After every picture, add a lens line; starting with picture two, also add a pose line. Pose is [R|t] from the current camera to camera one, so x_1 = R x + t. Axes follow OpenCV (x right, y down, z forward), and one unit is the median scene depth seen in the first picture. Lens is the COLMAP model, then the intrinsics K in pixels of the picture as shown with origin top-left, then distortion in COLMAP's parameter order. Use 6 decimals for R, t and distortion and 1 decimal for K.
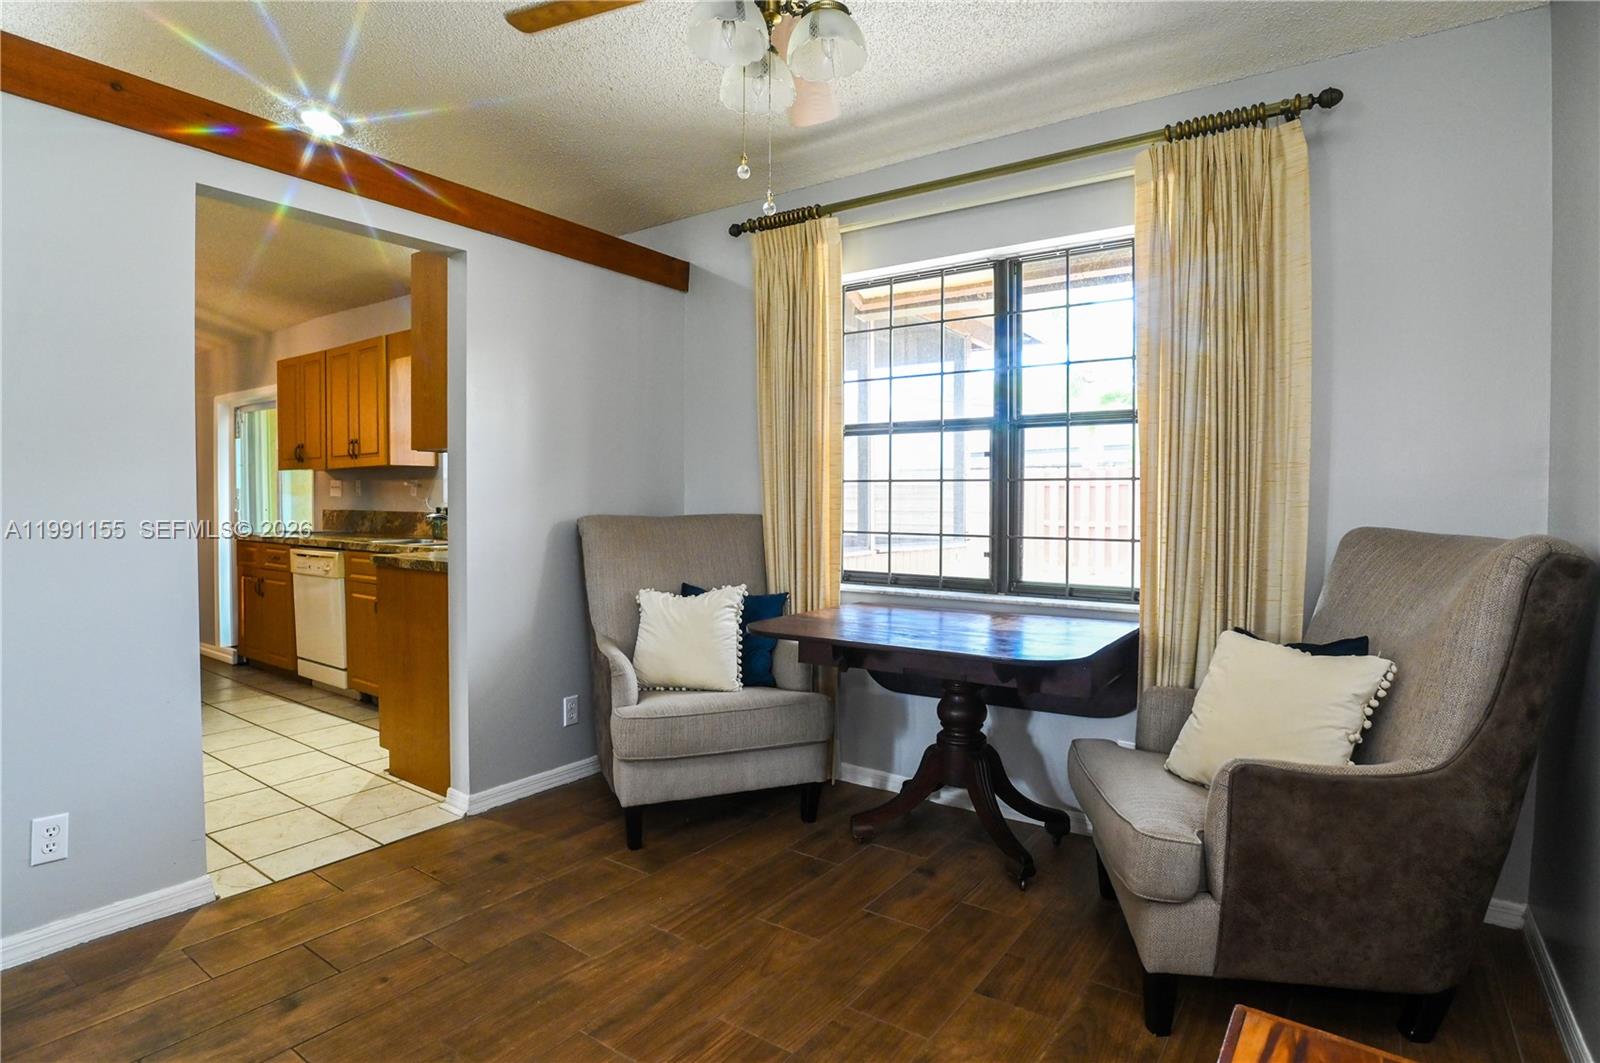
lens RADIAL K [[822.1, 0, 784.3], [0, 822.1, 521.0], [0, 0, 1]] dist [-0.053287, 0.013959]
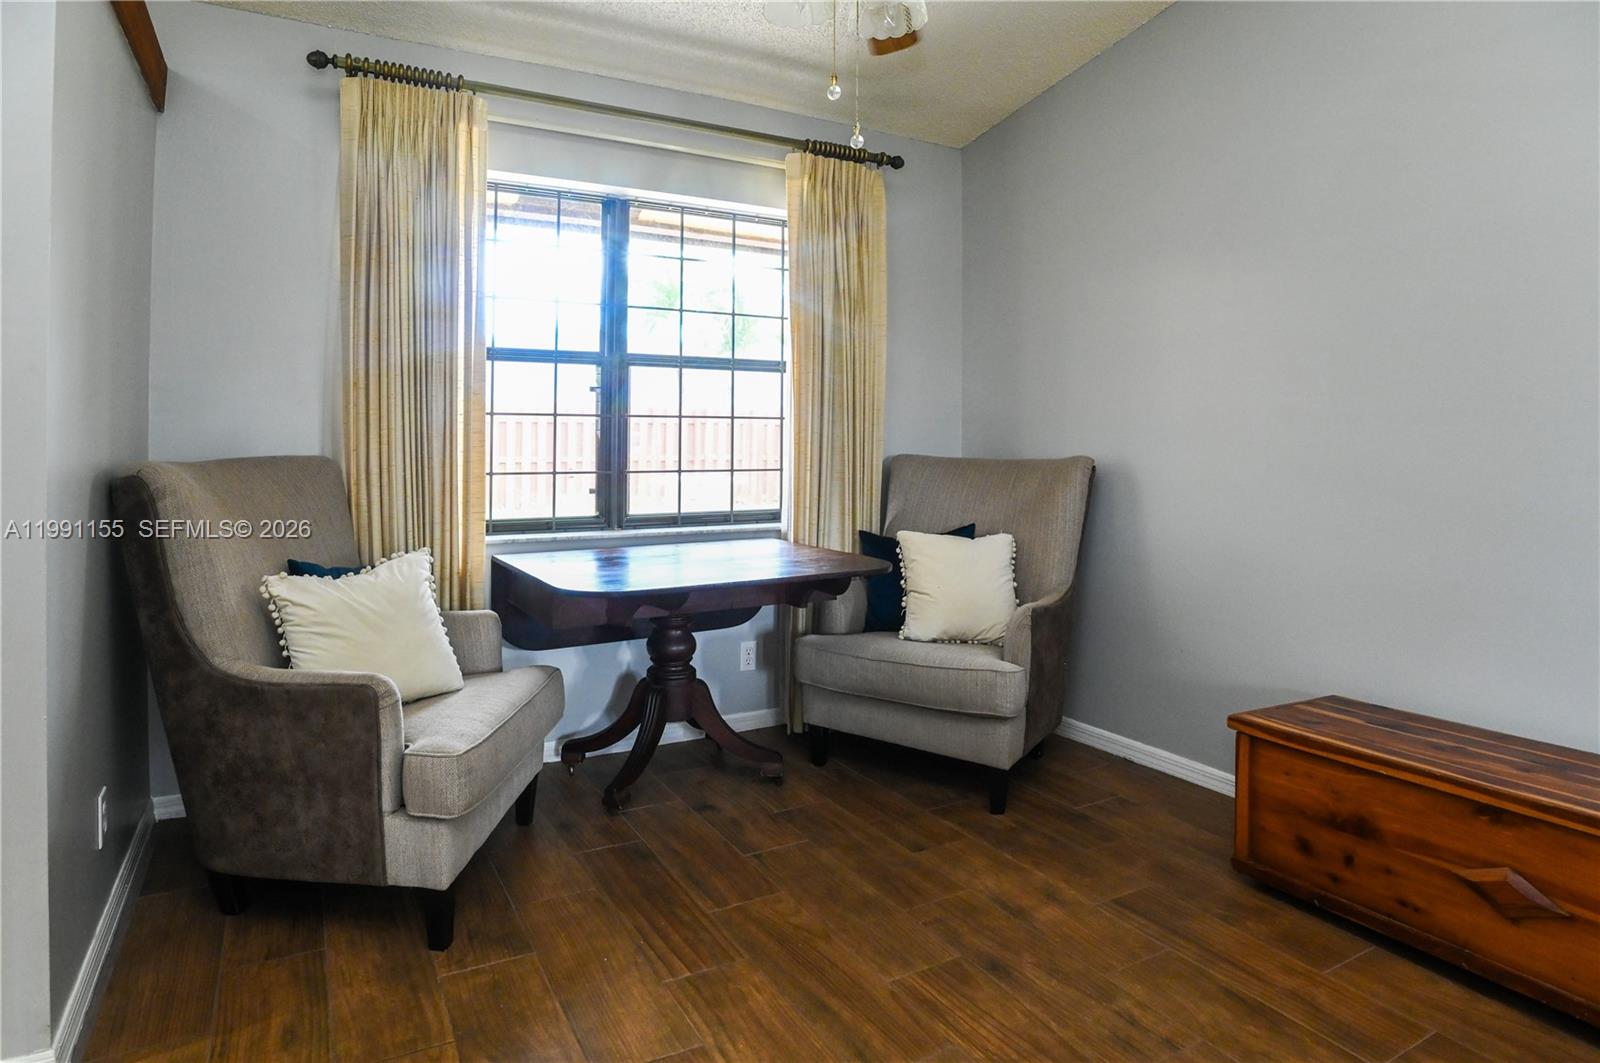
lens RADIAL K [[822.1, 0, 752.0], [0, 822.1, 437.5], [0, 0, 1]] dist [-0.053287, 0.013959]
pose [[0.484587, -0.002438, 0.874740, -0.643904], [0.021383, 0.999730, -0.009059, -0.012792], [-0.874482, 0.023094, 0.484509, 0.435782]]
